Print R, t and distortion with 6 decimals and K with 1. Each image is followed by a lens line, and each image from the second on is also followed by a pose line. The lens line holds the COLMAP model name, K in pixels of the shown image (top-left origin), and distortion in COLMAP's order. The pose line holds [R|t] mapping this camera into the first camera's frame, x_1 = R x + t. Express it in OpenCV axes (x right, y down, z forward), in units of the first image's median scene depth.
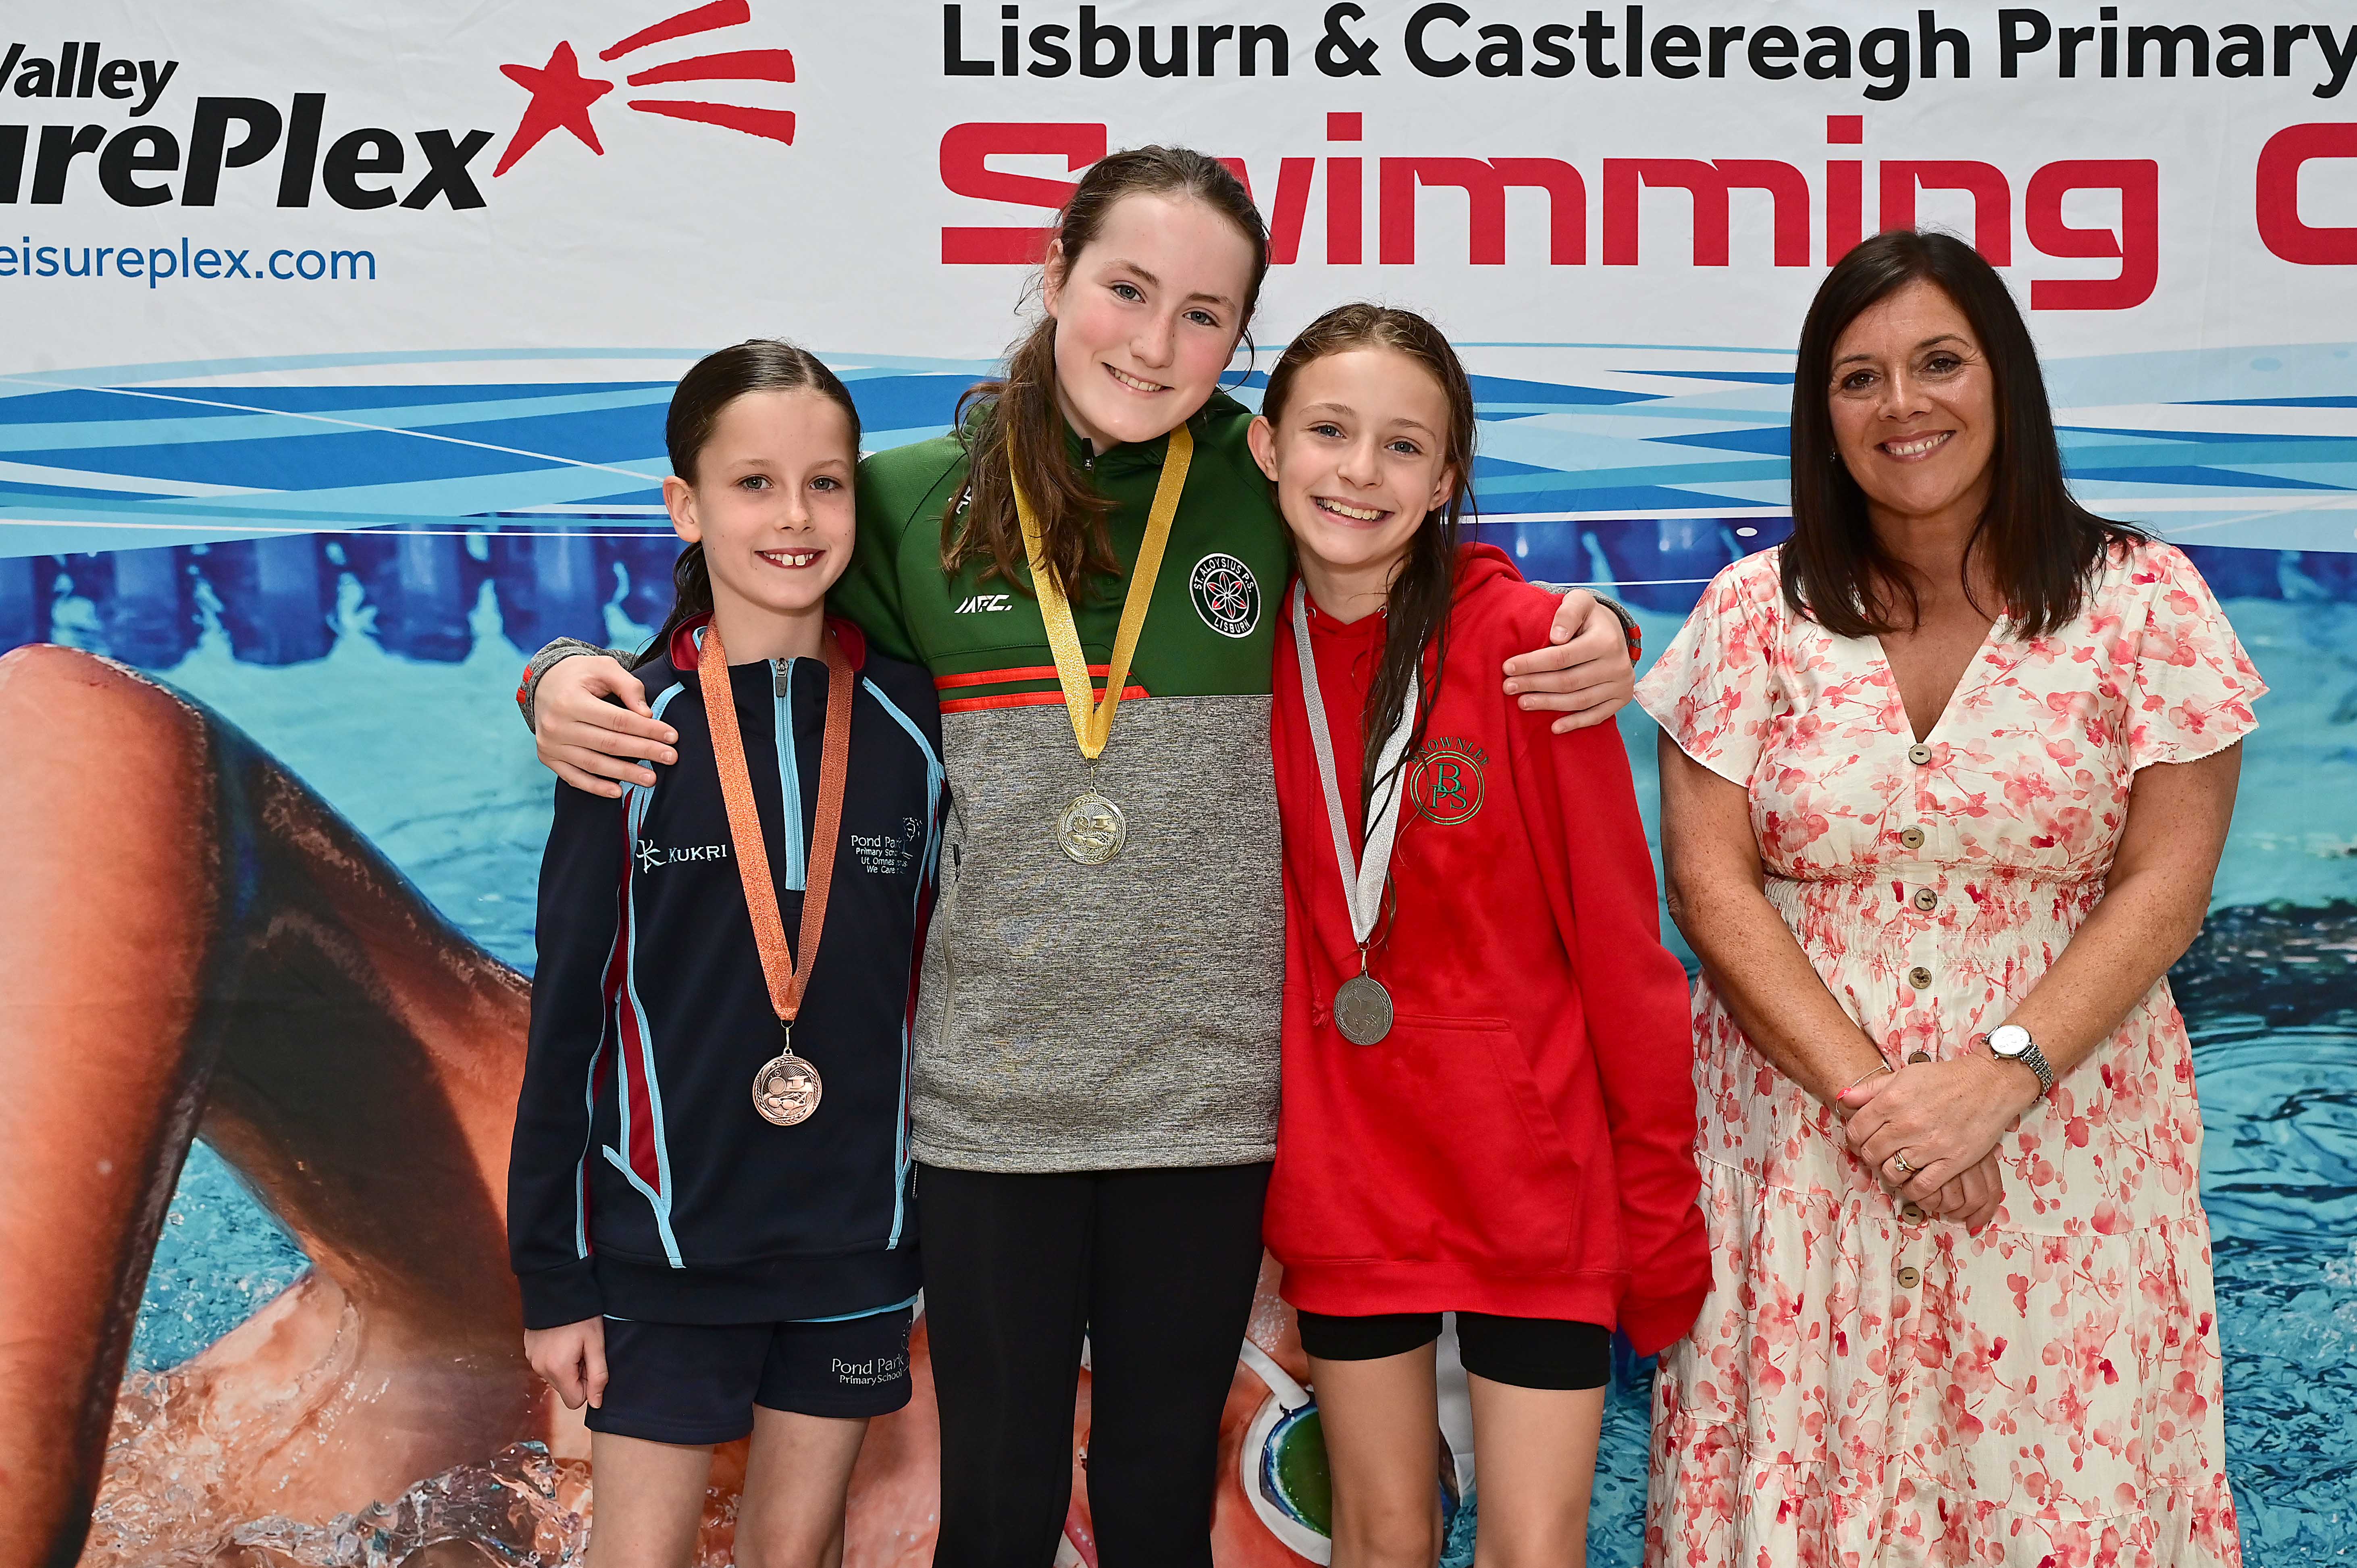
lens RADIAL K [[2630.9, 0, 1117.4], [0, 2630.9, 733.0], [0, 0, 1]] dist [-0.042029, 0.132706]
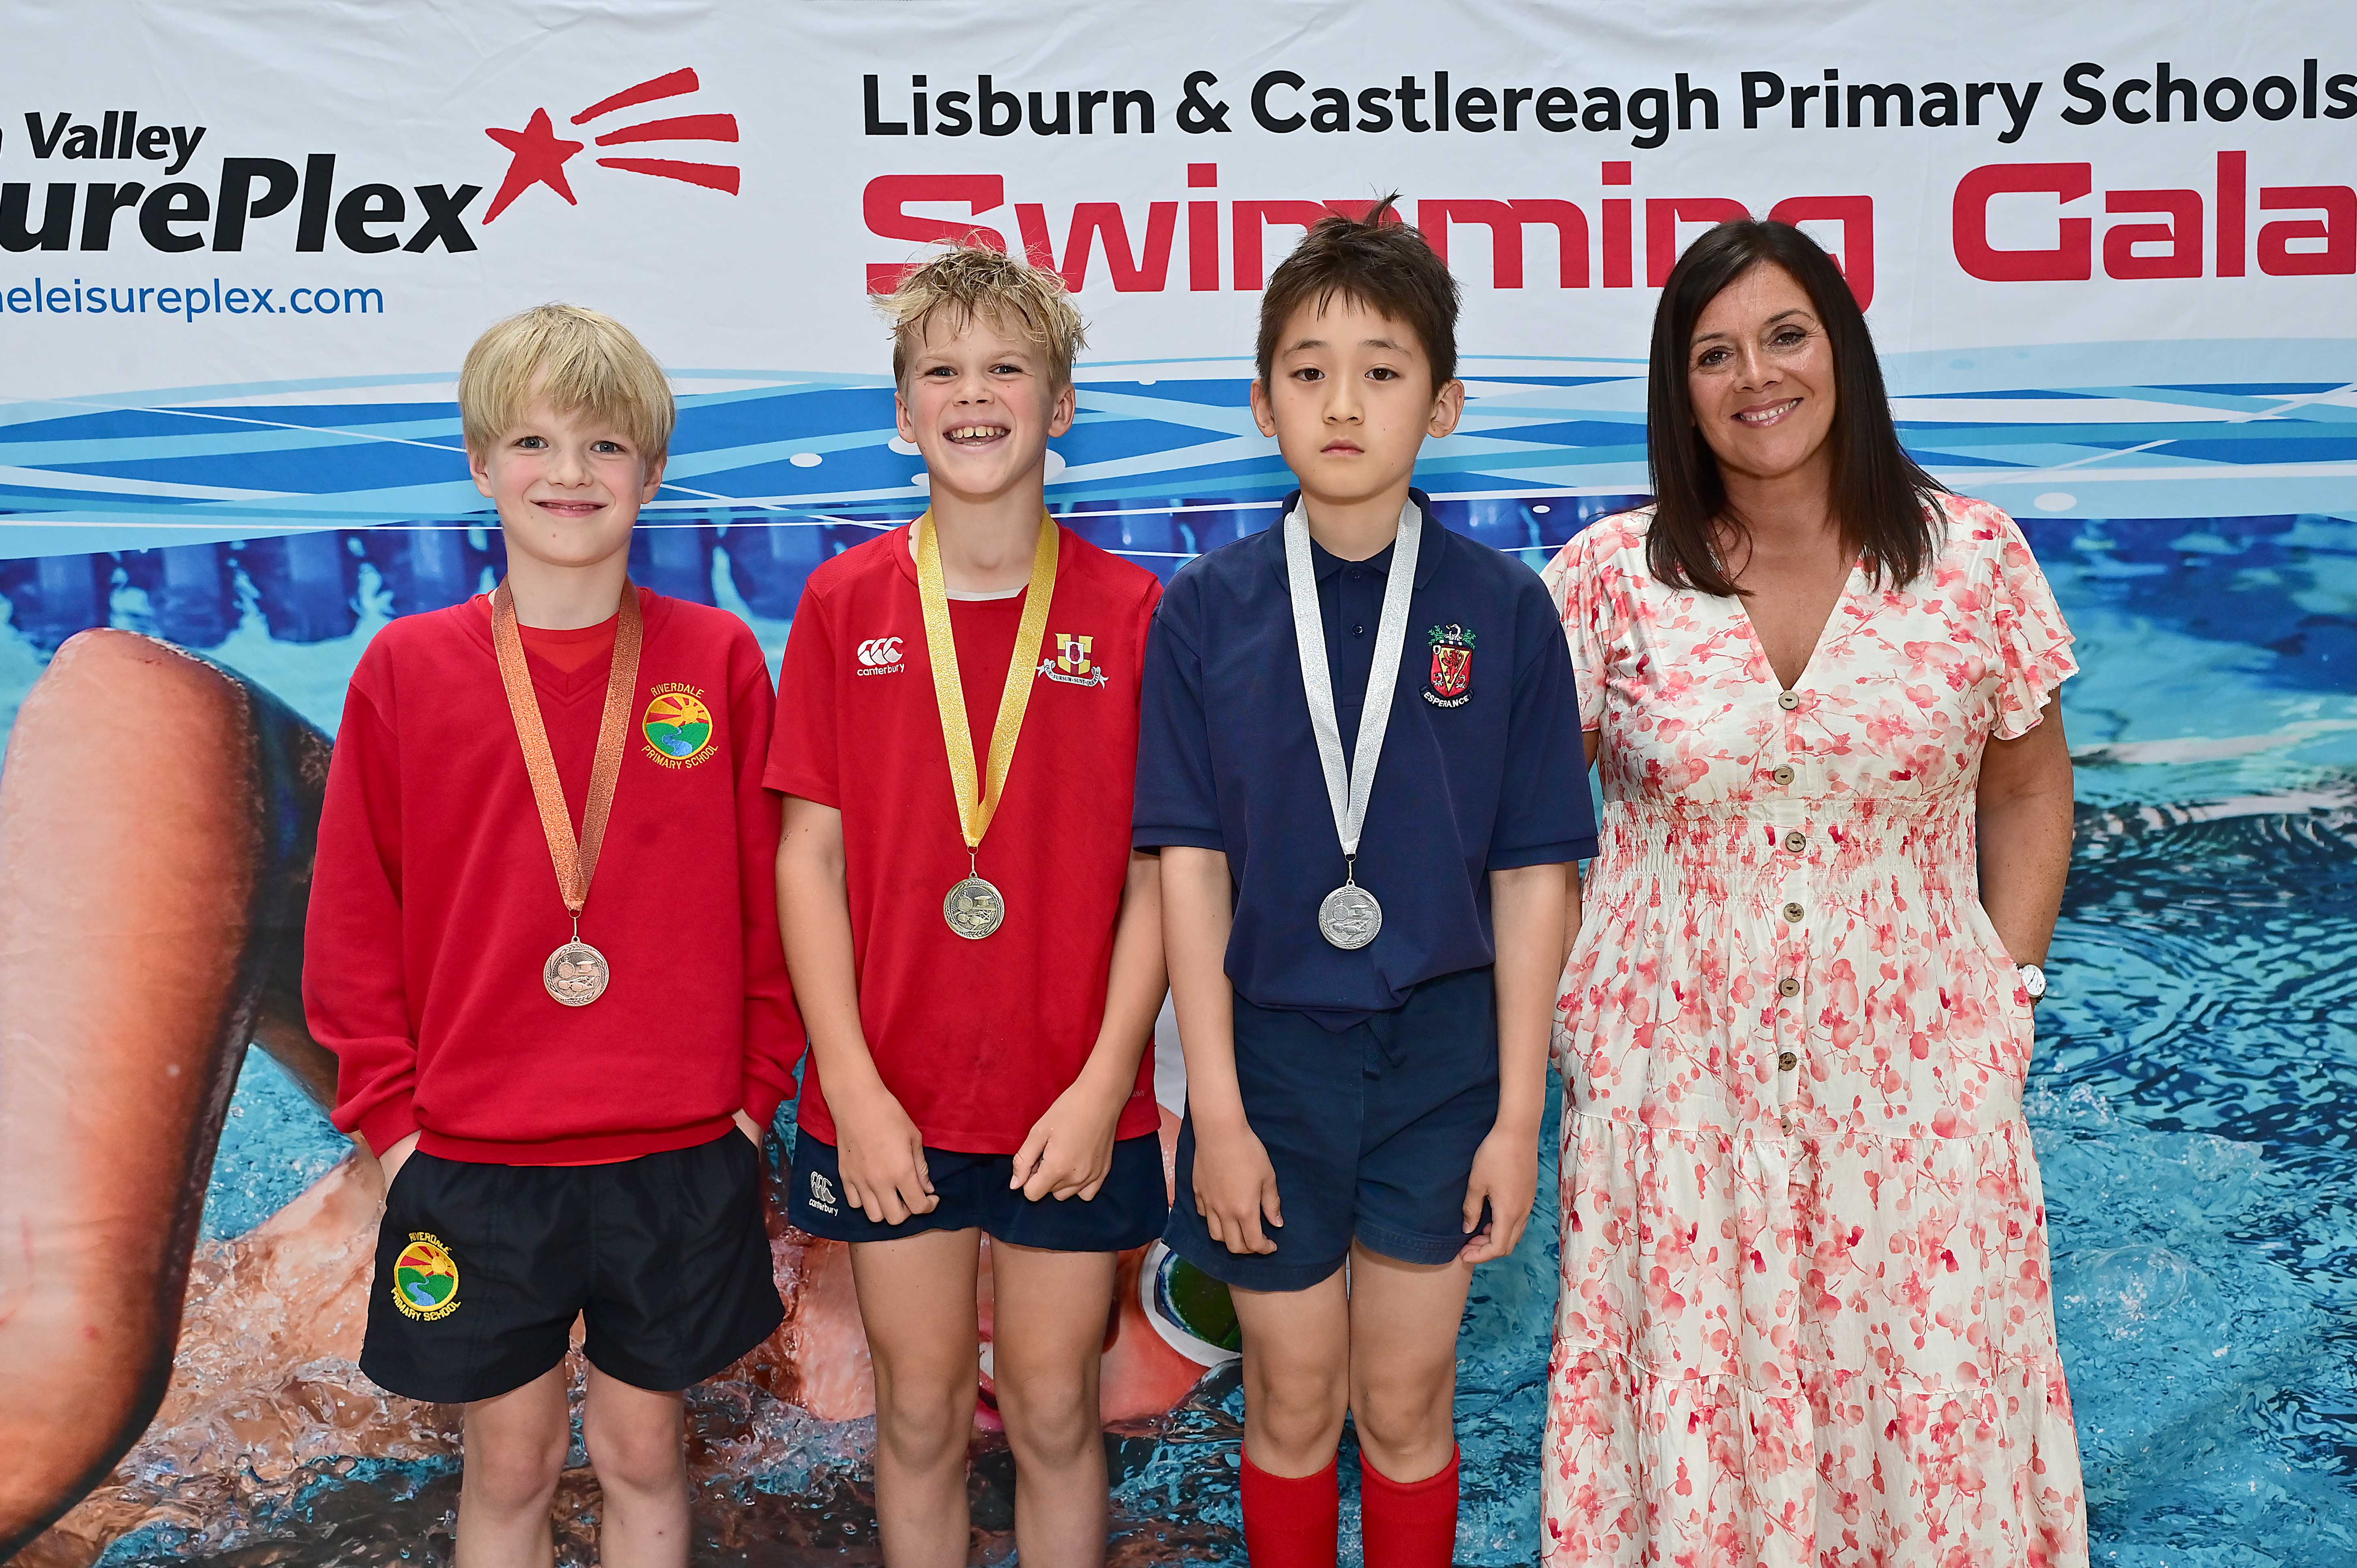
lens RADIAL K [[2716.1, 0, 1178.5], [0, 2716.1, 784.0], [0, 0, 1]] dist [0.017591, 0.003975]
pose [[0.998449, -0.021734, 0.051251, 0.005986], [0.020192, 0.999333, 0.030423, 0.008285], [-0.051878, -0.029341, 0.998222, -0.244767]]
